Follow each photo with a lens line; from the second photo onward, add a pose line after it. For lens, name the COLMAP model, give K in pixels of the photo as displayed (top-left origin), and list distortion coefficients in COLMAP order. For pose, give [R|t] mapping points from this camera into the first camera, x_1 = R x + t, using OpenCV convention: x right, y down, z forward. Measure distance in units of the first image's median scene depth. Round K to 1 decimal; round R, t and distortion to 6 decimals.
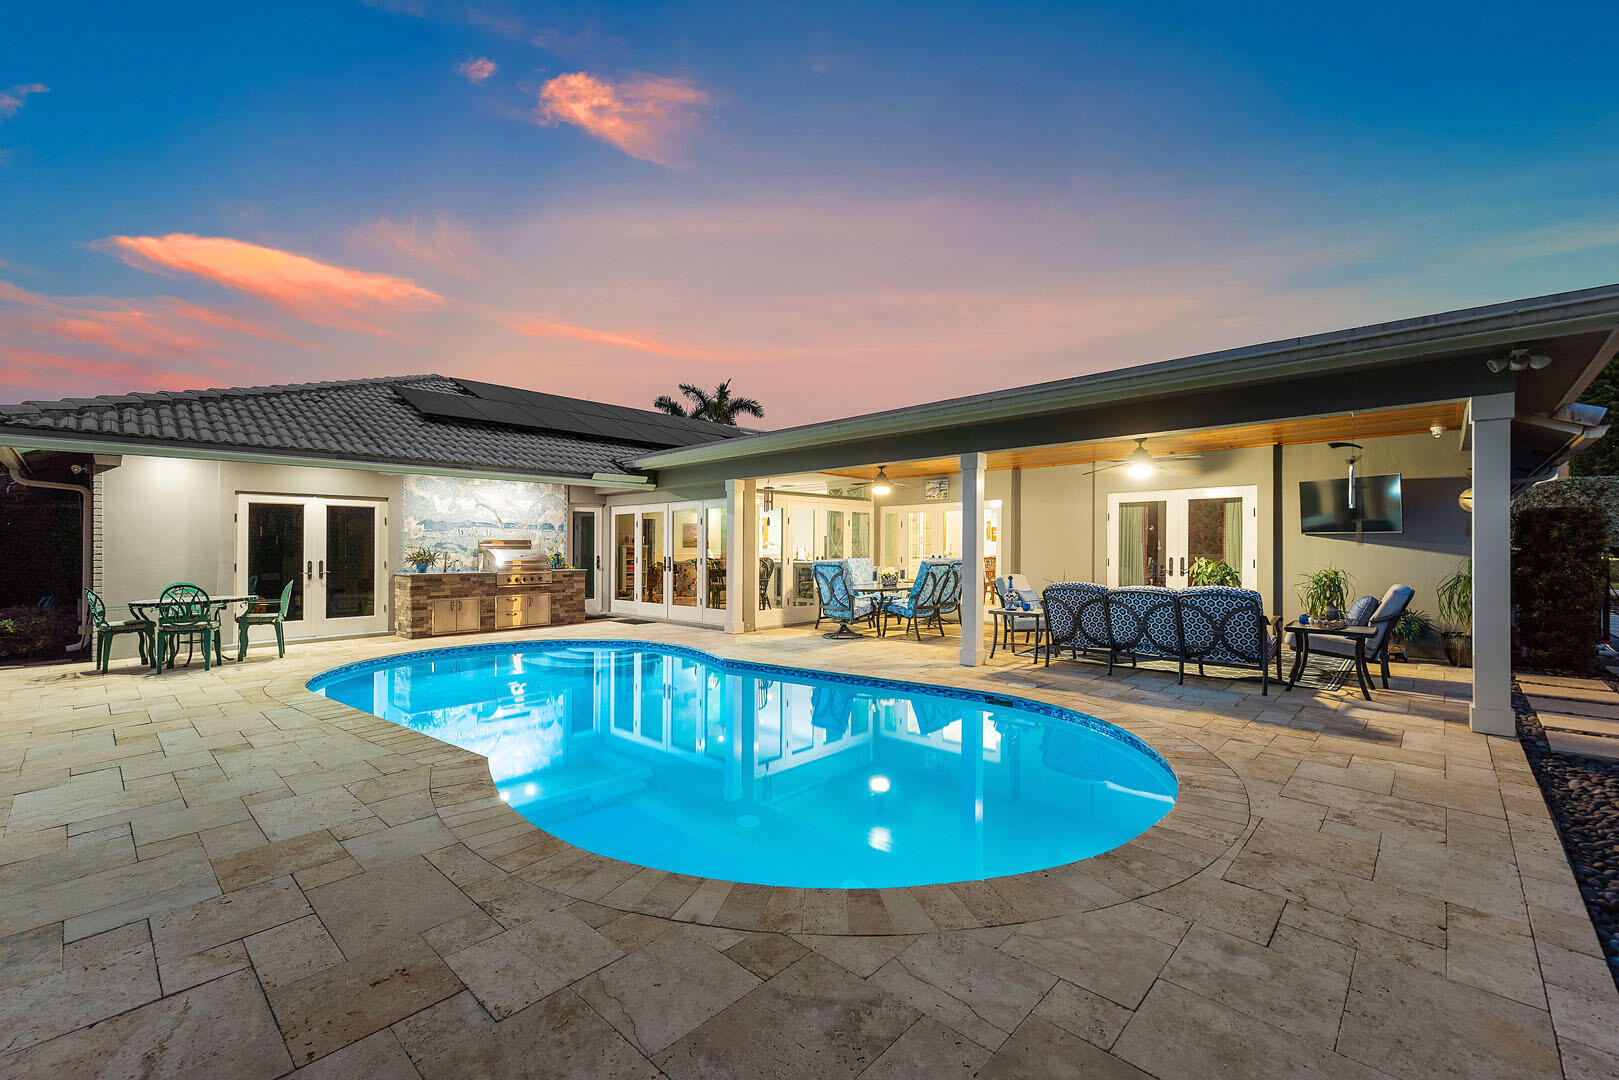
lens RADIAL K [[687.9, 0, 814.6], [0, 687.9, 547.5], [0, 0, 1]] dist [0.001787, 0.000387]
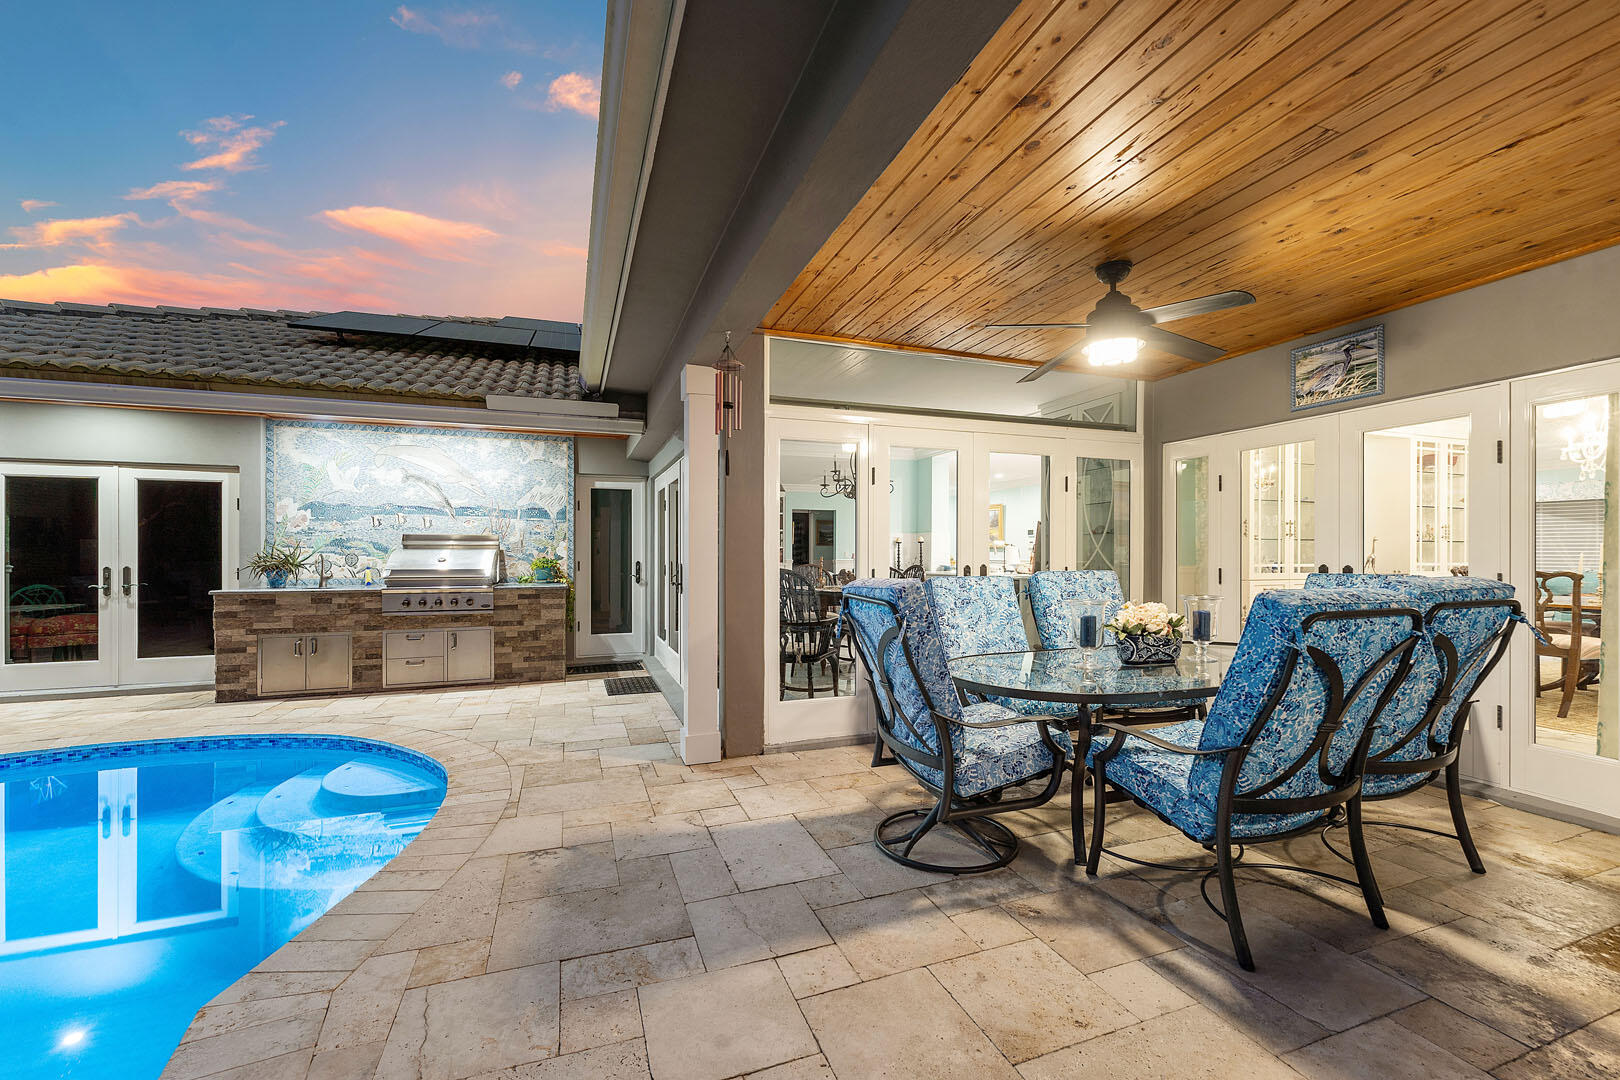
lens RADIAL K [[668.8, 0, 816.2], [0, 668.8, 554.4], [0, 0, 1]] dist [0.002426, 0.000128]
pose [[0.888996, 0.000416, -0.457914, 0.125258], [0.000149, 0.999999, 0.001198, 0.007041], [0.457914, -0.001133, 0.888996, 0.730720]]
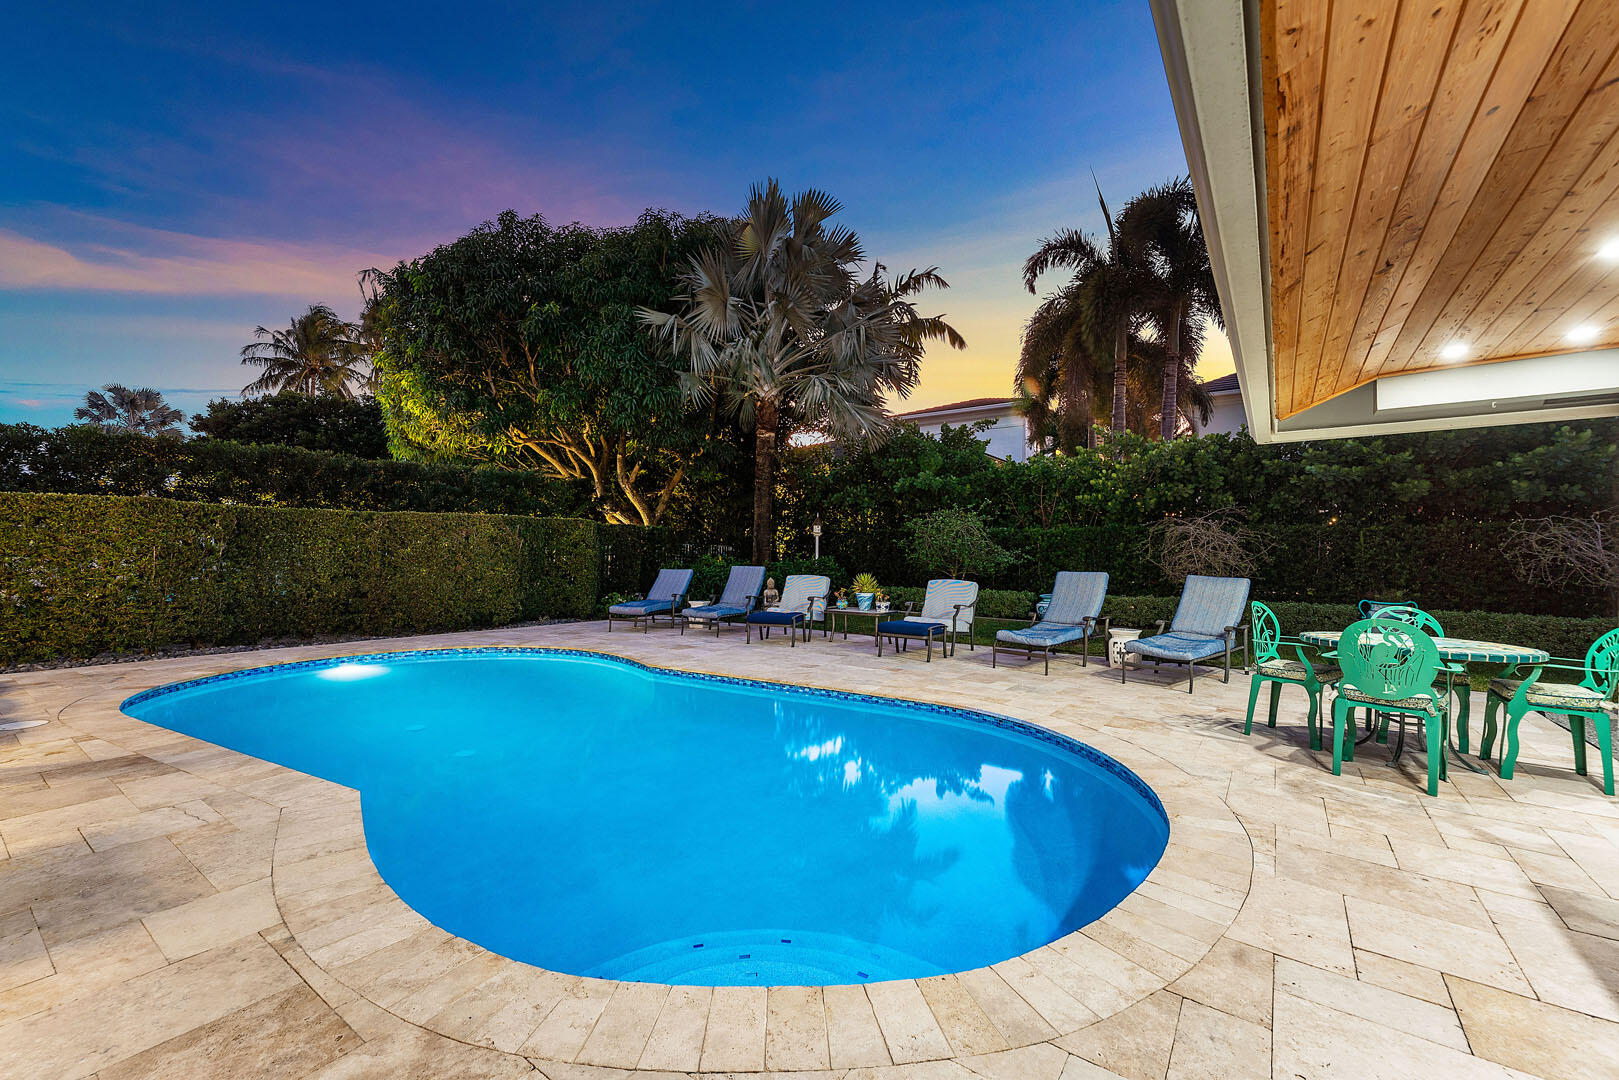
lens RADIAL K [[656.1, 0, 807.8], [0, 656.1, 559.5], [0, 0, 1]] dist [0.002017, 0.000238]
pose [[-0.993361, -0.007978, -0.114763, -0.294831], [-0.009066, 0.999919, 0.008961, 0.007620], [0.114682, 0.009942, -0.993352, 1.174810]]
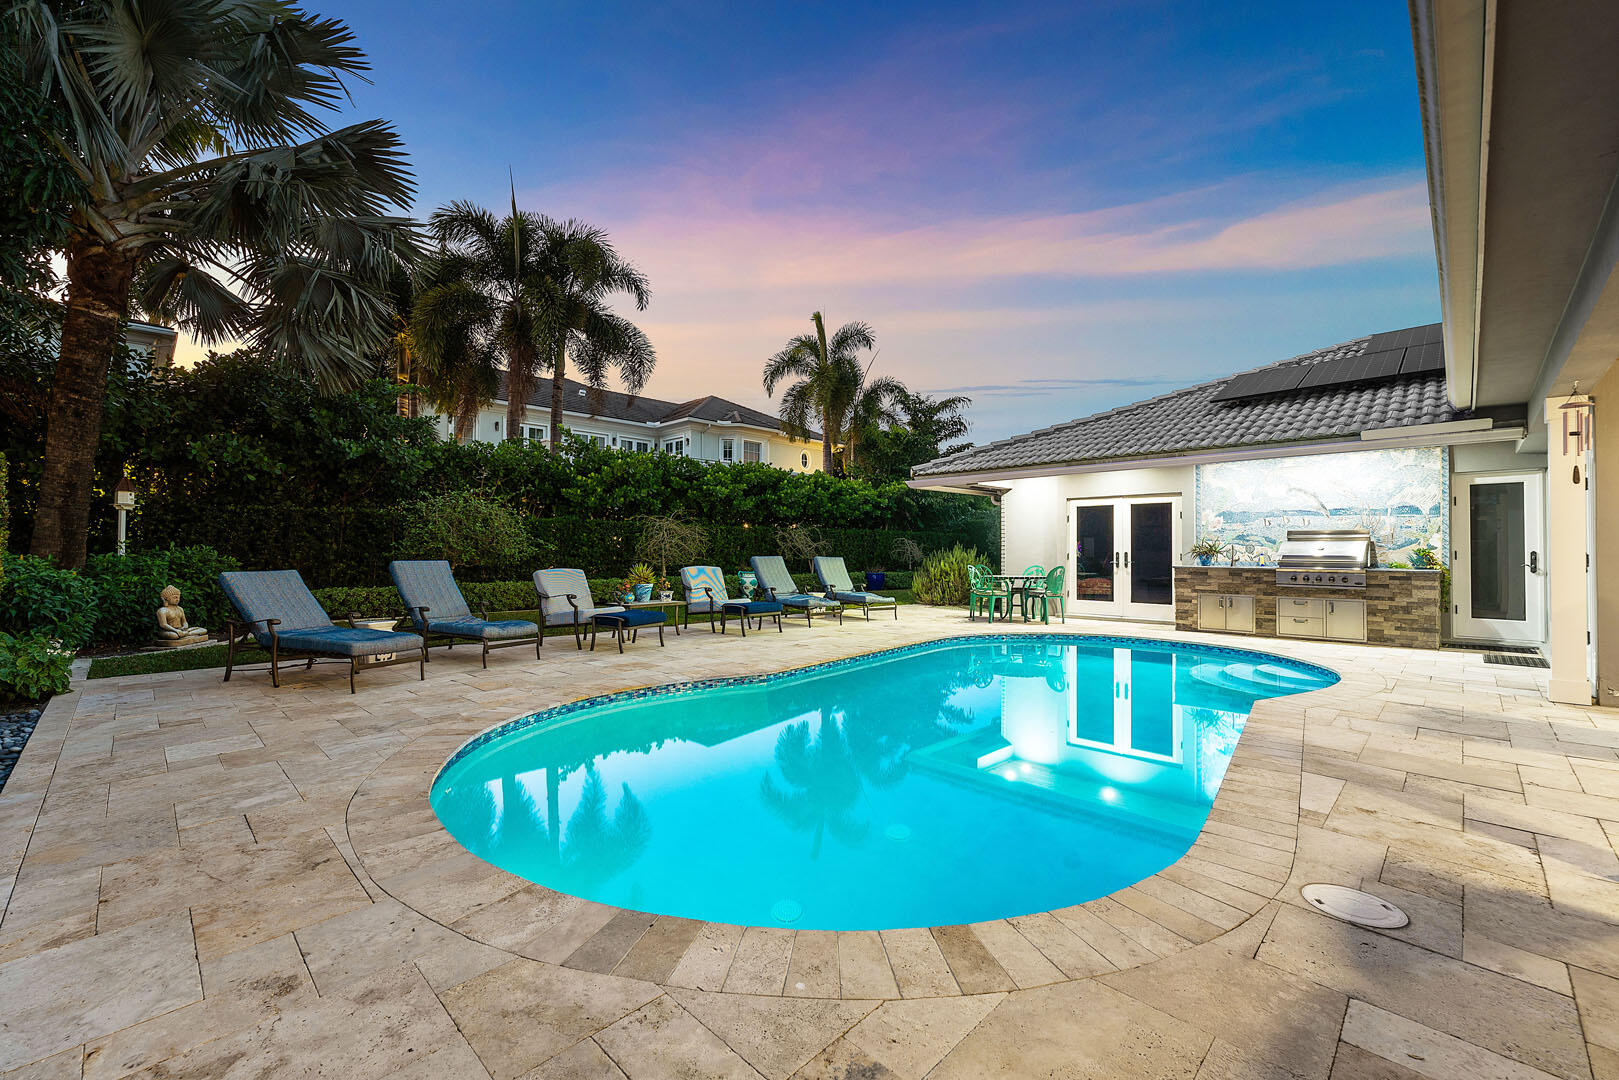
lens RADIAL K [[666.5, 0, 784.5], [0, 666.5, 541.2], [0, 0, 1]] dist [0.000852, 0.000306]
pose [[-0.056653, -0.011438, -0.998328, 0.430530], [-0.000931, 0.999935, -0.011404, 0.013754], [0.998393, 0.000283, -0.056660, 0.480951]]
